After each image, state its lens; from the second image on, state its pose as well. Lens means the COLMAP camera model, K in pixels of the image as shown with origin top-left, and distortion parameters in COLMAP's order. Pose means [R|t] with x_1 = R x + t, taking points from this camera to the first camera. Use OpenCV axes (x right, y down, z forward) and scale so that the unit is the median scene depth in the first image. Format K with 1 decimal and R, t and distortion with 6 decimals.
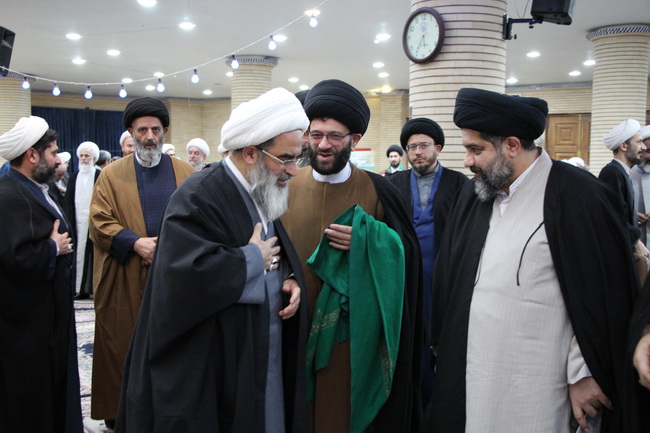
lens RADIAL K [[812.2, 0, 328.6], [0, 812.2, 219.1], [0, 0, 1]] dist [0.127865, 0.000000]
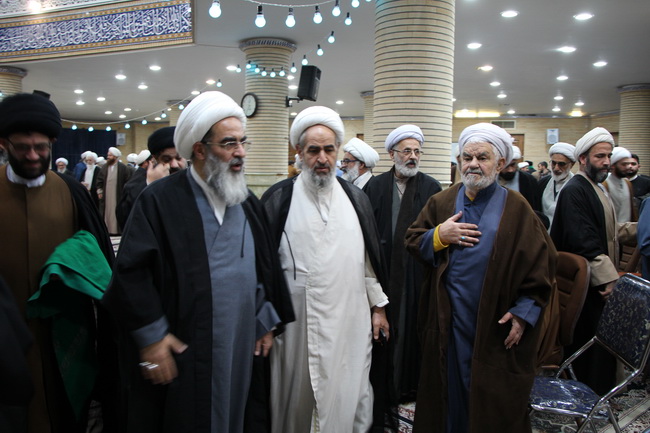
lens RADIAL K [[591.8, 0, 324.7], [0, 591.8, 218.1], [0, 0, 1]] dist [-0.061850, 0.000000]
pose [[0.993545, -0.009263, 0.113057, 0.135050], [0.005946, 0.999543, 0.029636, 0.031175], [-0.113280, -0.028772, 0.993146, -0.589190]]
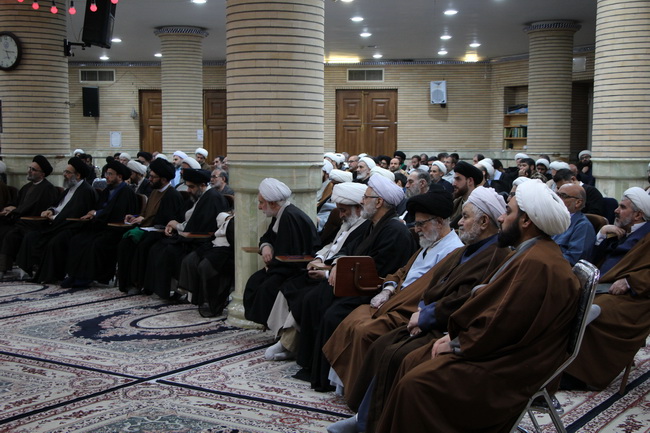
lens RADIAL K [[1050.0, 0, 328.4], [0, 1050.0, 215.6], [0, 0, 1]] dist [0.248757, 0.000000]
pose [[0.928433, -0.041373, 0.369189, -0.071048], [0.035939, 0.999121, 0.021587, 0.043348], [-0.369758, -0.006774, 0.929103, -0.969978]]
